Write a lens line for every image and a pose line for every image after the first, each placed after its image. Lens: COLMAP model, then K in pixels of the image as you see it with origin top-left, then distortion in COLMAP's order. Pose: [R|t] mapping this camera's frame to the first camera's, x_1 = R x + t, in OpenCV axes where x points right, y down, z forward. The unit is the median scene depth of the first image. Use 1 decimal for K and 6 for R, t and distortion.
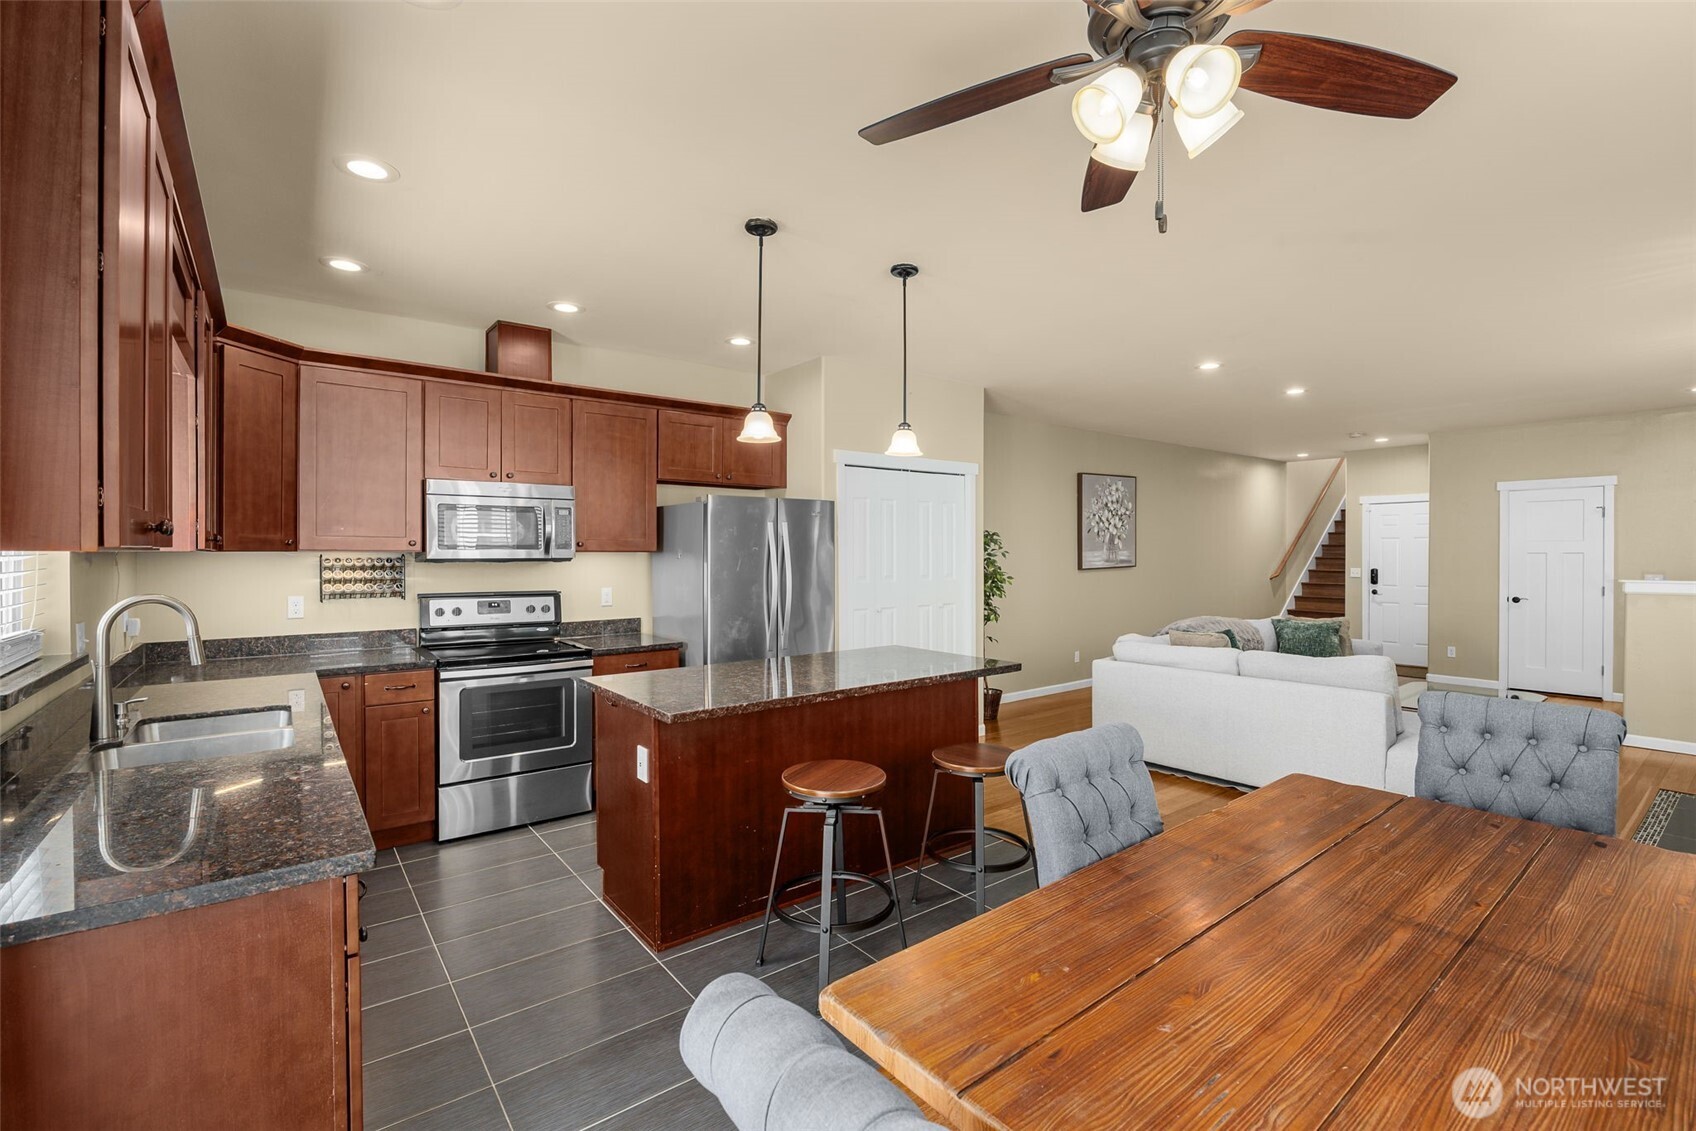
lens RADIAL K [[709.1, 0, 856.2], [0, 709.1, 558.8], [0, 0, 1]] dist [0.002500, 0.000454]
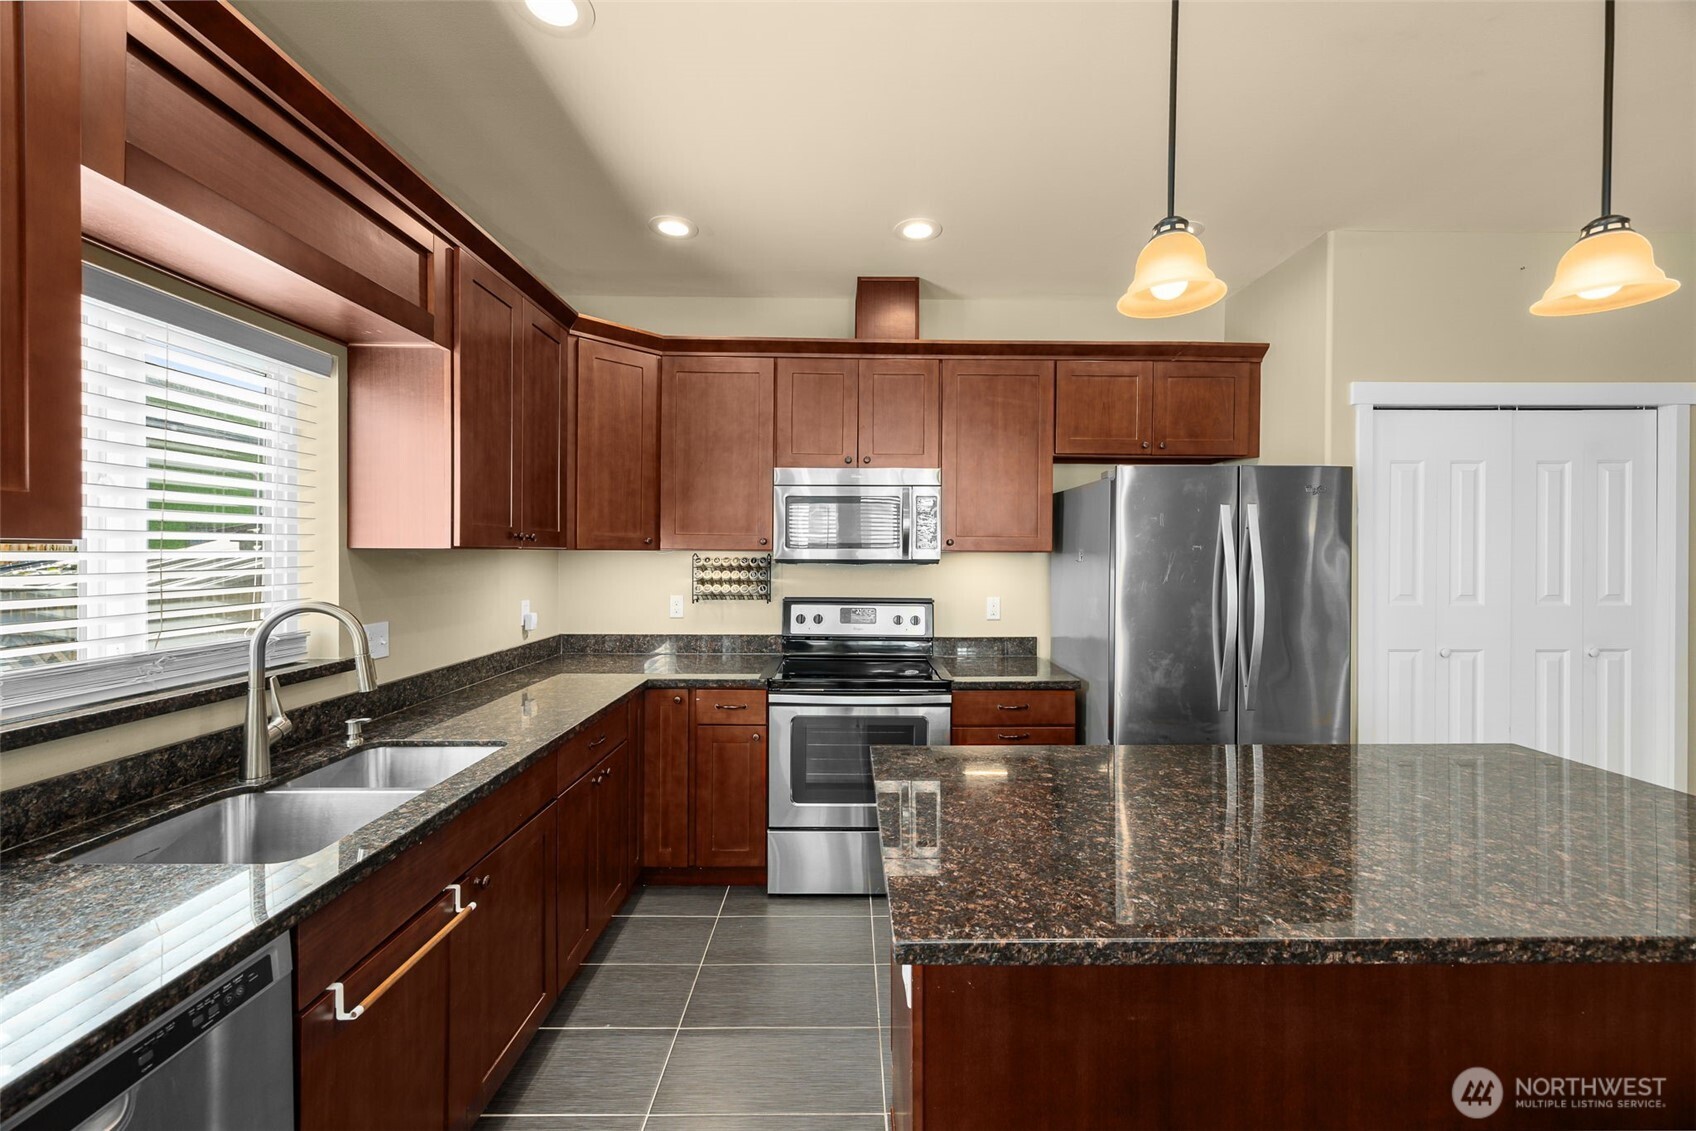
lens RADIAL K [[655.5, 0, 852.7], [0, 655.5, 559.5], [0, 0, 1]] dist [0.000856, -0.000037]
pose [[0.789080, 0.008668, -0.614229, -0.028243], [-0.009259, 0.999955, 0.002217, -0.002088], [0.614221, 0.003938, 0.789124, 0.388482]]
